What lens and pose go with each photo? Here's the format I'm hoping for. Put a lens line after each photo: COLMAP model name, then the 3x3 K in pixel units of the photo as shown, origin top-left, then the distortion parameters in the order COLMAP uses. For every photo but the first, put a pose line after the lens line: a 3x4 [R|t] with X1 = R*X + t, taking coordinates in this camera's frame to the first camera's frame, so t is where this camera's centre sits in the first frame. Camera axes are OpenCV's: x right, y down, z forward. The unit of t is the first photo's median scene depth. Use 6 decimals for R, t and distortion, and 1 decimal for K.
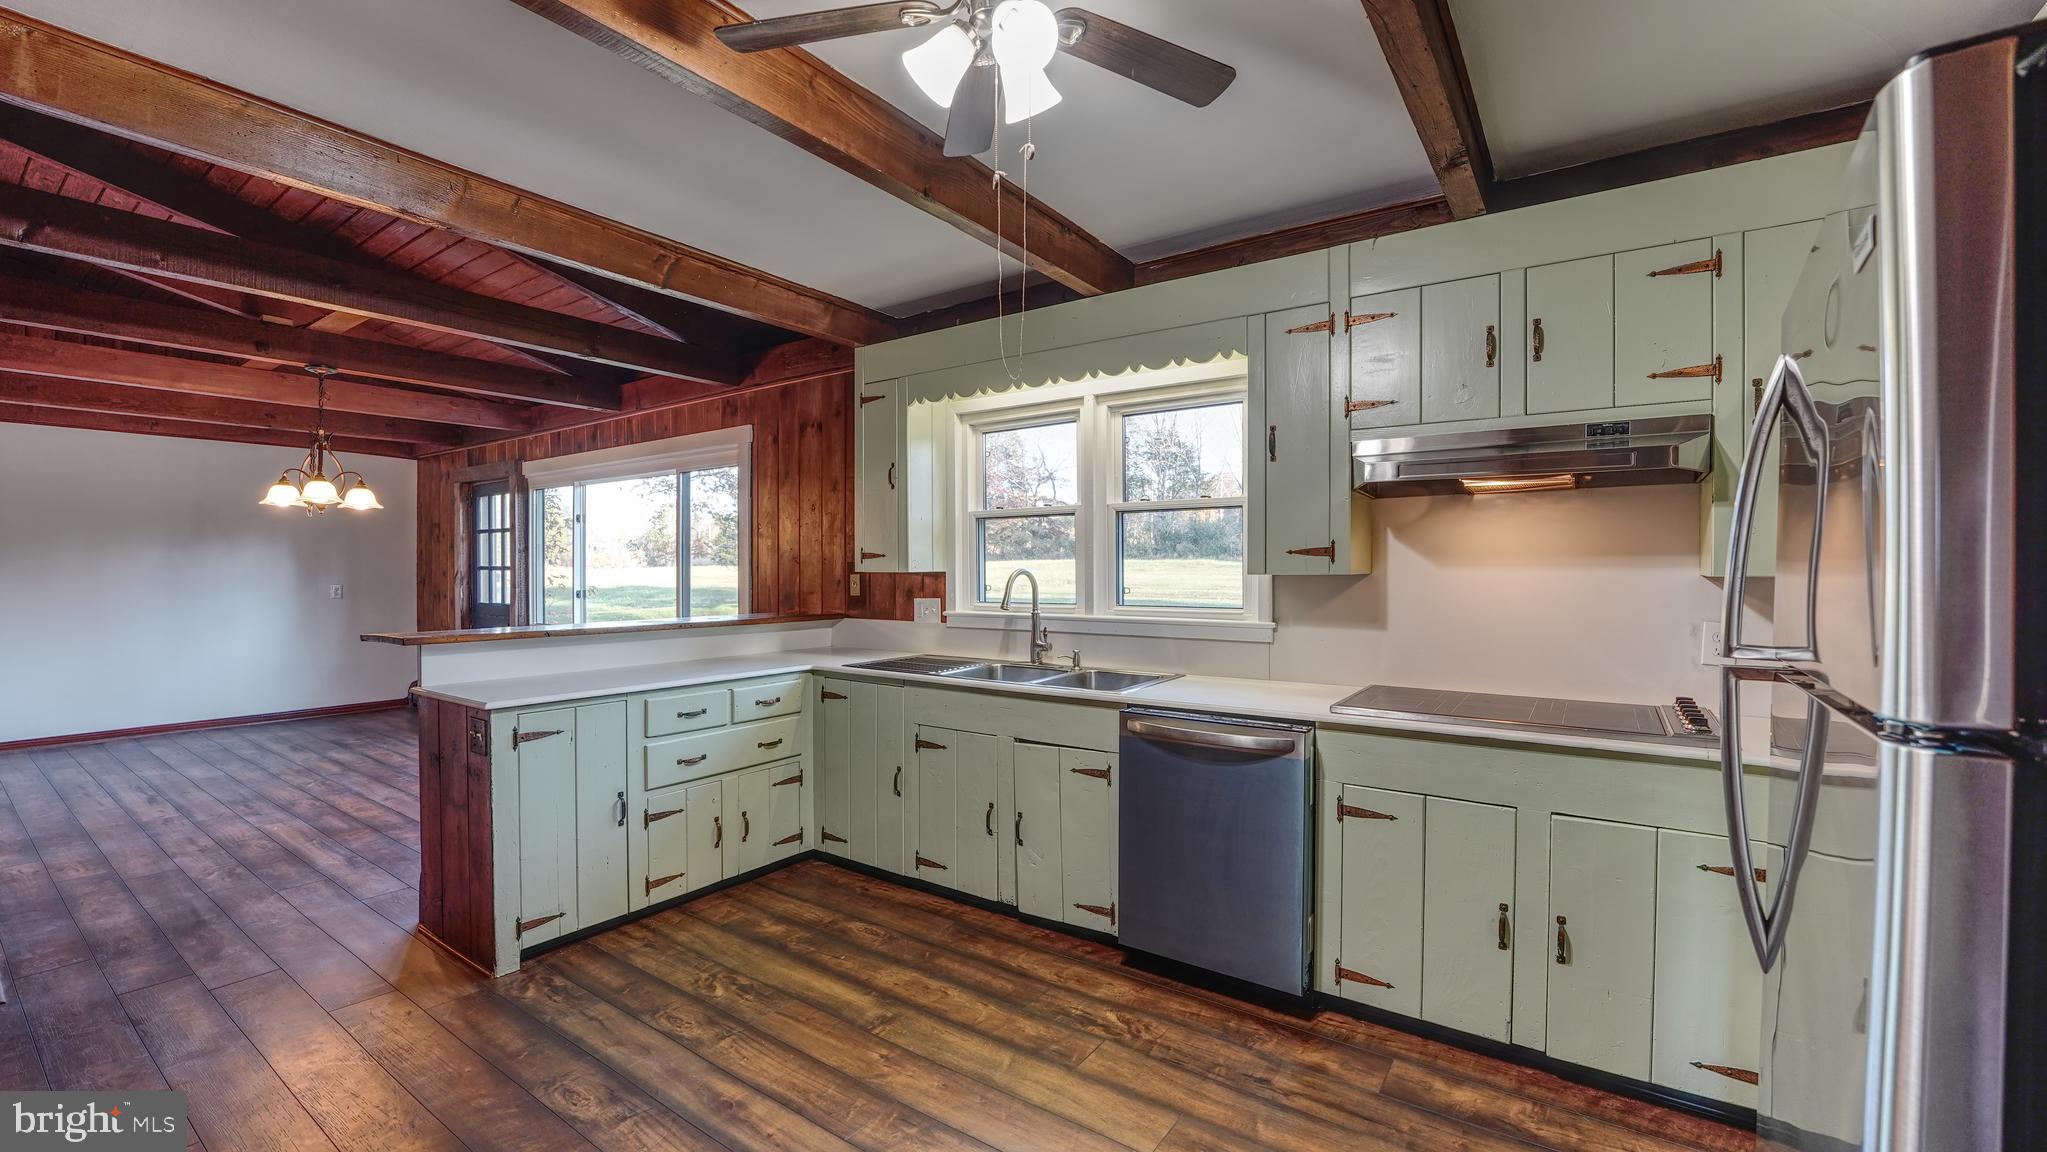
lens RADIAL K [[830.4, 0, 1036.6], [0, 830.4, 578.7], [0, 0, 1]] dist [-0.025192, 0.000127]
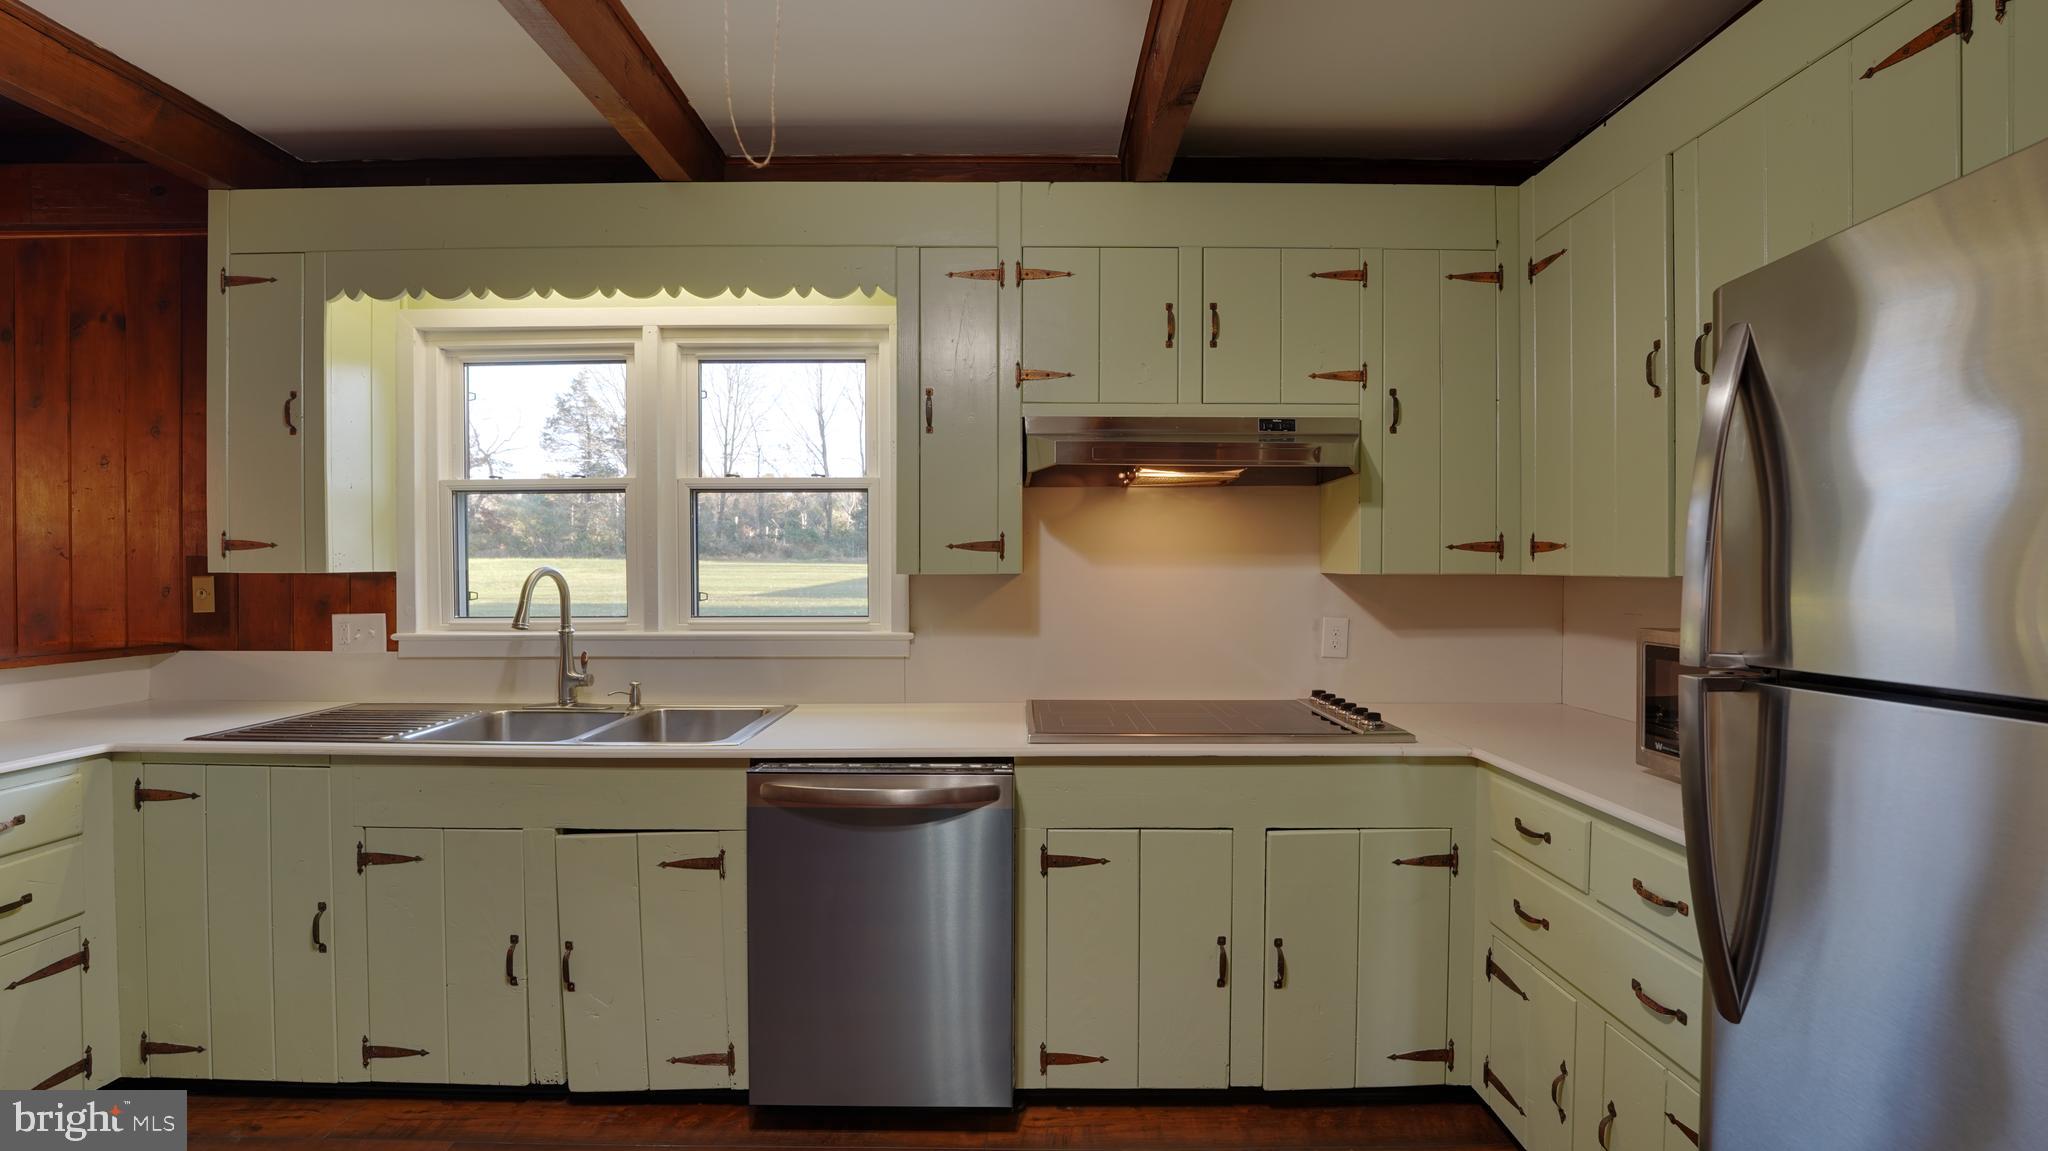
lens RADIAL K [[825.6, 0, 1022.2], [0, 825.6, 577.7], [0, 0, 1]] dist [-0.032452, 0.004374]
pose [[0.822992, -0.005721, 0.568025, -0.077146], [0.006761, 0.999977, 0.000276, -0.000948], [-0.568013, 0.003614, 0.823012, 0.238680]]
